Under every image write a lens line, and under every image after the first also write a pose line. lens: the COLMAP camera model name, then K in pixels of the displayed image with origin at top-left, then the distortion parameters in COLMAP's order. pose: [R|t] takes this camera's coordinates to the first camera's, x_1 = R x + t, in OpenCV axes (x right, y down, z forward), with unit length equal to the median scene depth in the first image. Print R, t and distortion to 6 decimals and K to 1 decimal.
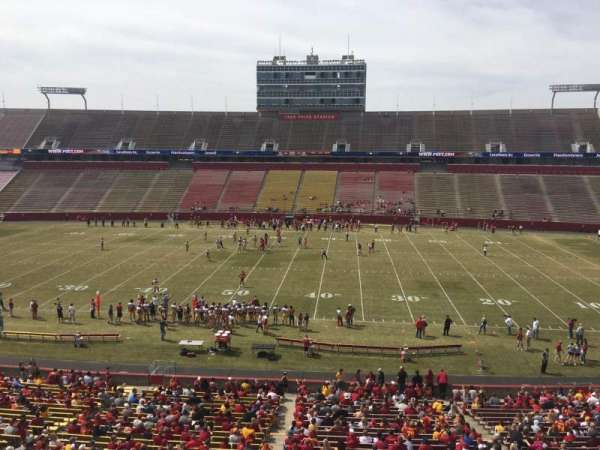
lens RADIAL K [[500.8, 0, 298.1], [0, 500.8, 222.1], [0, 0, 1]] dist [0.081096, -0.127270]
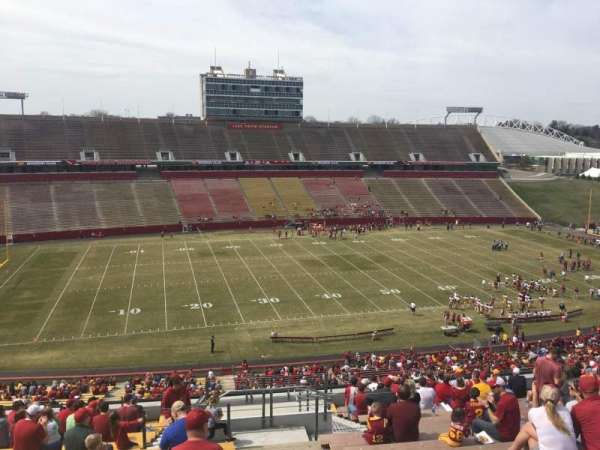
lens RADIAL K [[500.8, 0, 296.0], [0, 500.8, 221.6], [0, 0, 1]] dist [0.081096, -0.127270]
pose [[0.934387, -0.053016, 0.352294, -0.360620], [0.042821, 0.998409, 0.036674, -0.047273], [-0.353678, -0.019182, 0.935170, -0.075835]]
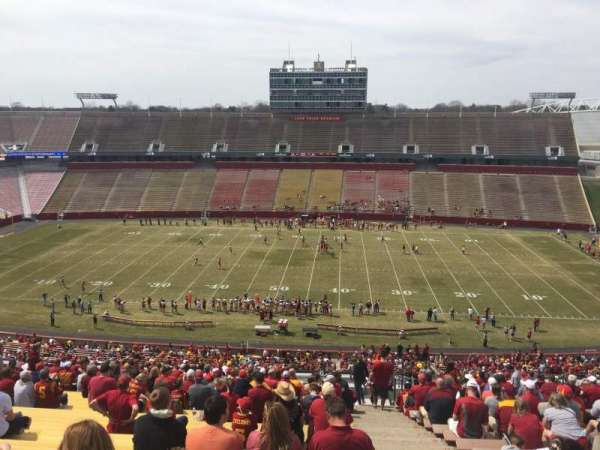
lens RADIAL K [[500.8, 0, 298.2], [0, 500.8, 218.9], [0, 0, 1]] dist [0.081096, -0.127270]
pose [[0.999955, -0.005005, 0.008046, -0.035639], [0.004592, 0.998707, 0.050627, -0.052519], [-0.008289, -0.050588, 0.998685, -0.161402]]
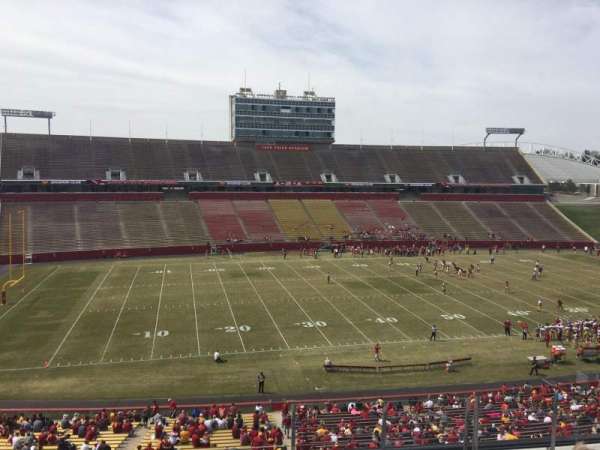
lens RADIAL K [[500.8, 0, 296.6], [0, 500.8, 222.6], [0, 0, 1]] dist [0.081096, -0.127270]
pose [[0.947662, -0.025933, 0.318219, -0.364636], [0.037190, 0.998877, -0.029350, -0.025039], [-0.317101, 0.039649, 0.947563, -0.003365]]
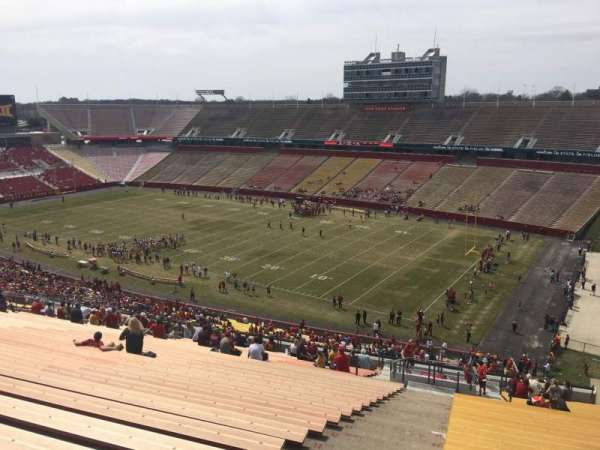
lens RADIAL K [[500.8, 0, 300.9], [0, 500.8, 219.9], [0, 0, 1]] dist [0.081096, -0.127270]
pose [[0.888815, 0.090727, -0.449196, 0.483781], [-0.058991, 0.994703, 0.084182, -0.052884], [0.454454, -0.048324, 0.889458, -0.145926]]
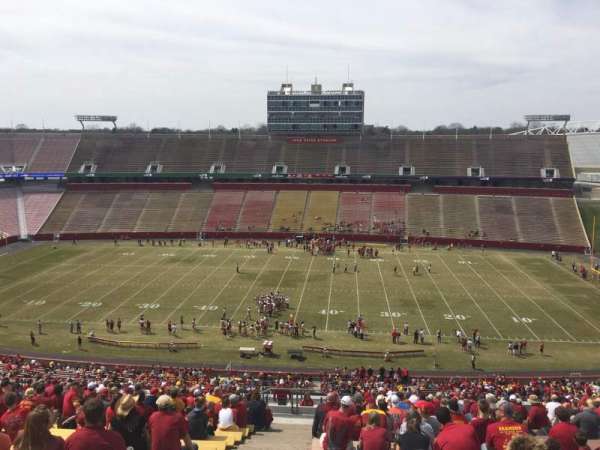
lens RADIAL K [[500.8, 0, 297.7], [0, 500.8, 221.6], [0, 0, 1]] dist [0.081096, -0.127270]
pose [[0.999996, -0.002688, 0.000282, -0.018244], [0.002684, 0.999895, 0.014251, -0.052754], [-0.000321, -0.014250, 0.999898, -0.163316]]
